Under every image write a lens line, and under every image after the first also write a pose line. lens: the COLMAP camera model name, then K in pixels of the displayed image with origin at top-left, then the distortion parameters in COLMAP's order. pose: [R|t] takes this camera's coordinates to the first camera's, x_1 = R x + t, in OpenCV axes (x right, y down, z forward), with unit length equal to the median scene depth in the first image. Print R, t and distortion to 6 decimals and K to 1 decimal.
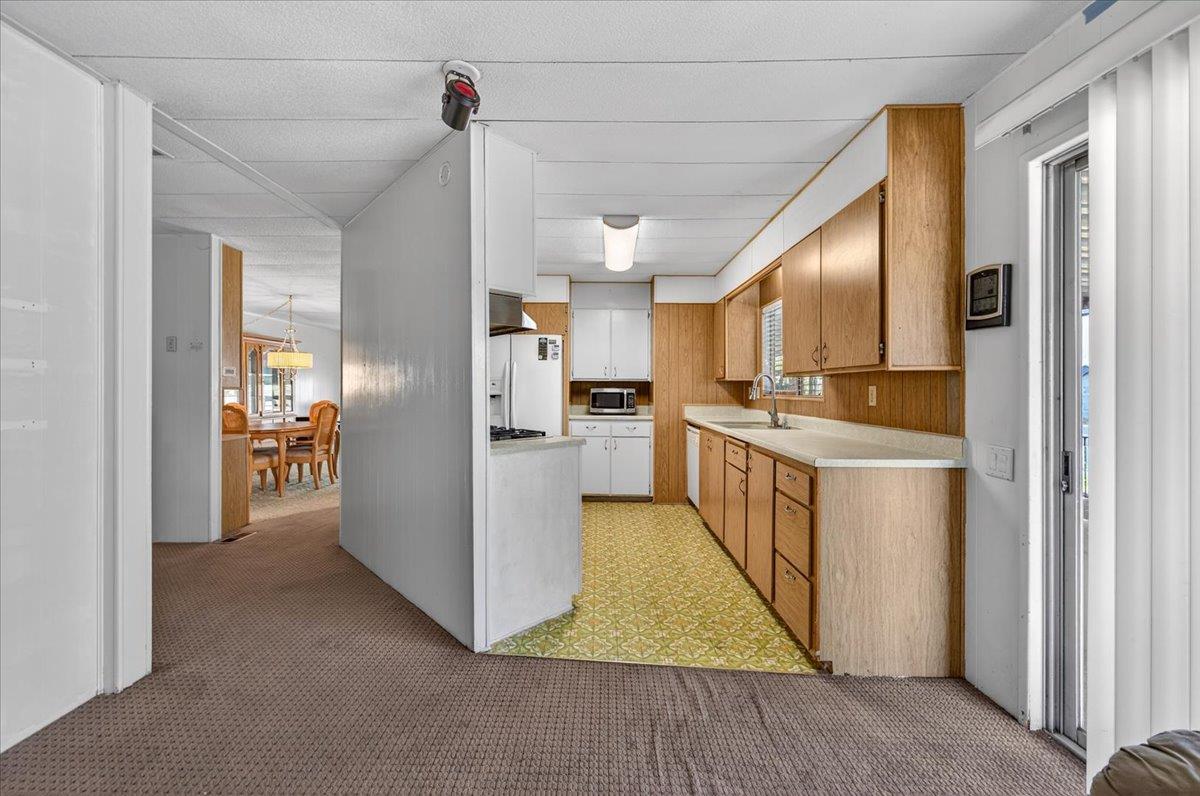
lens RADIAL K [[469.7, 0, 595.2], [0, 469.7, 399.8], [0, 0, 1]] dist [-0.000553, -0.000029]
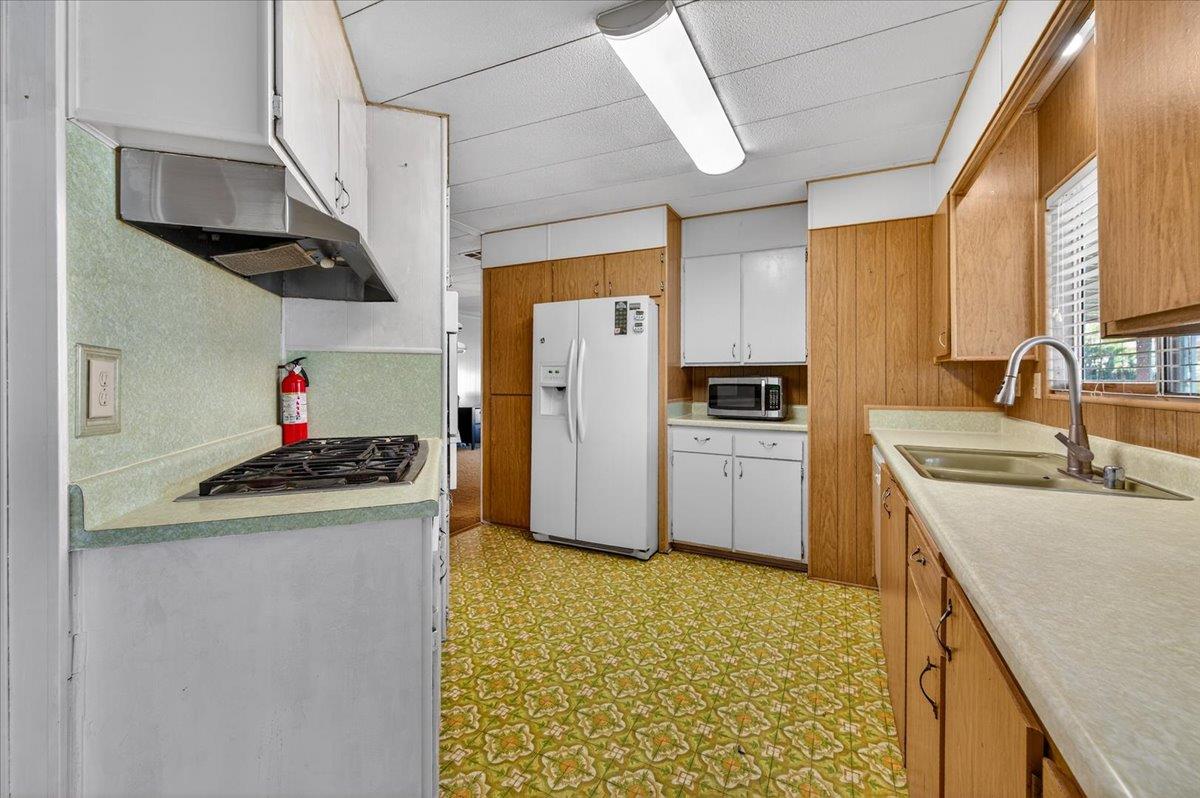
lens RADIAL K [[479.3, 0, 601.6], [0, 479.3, 382.1], [0, 0, 1]] dist [-0.000317, -0.000022]
pose [[0.903173, 0.001852, -0.429274, 0.148020], [-0.010406, 0.999791, -0.017580, -0.005080], [0.429152, 0.020344, 0.903003, 0.357355]]
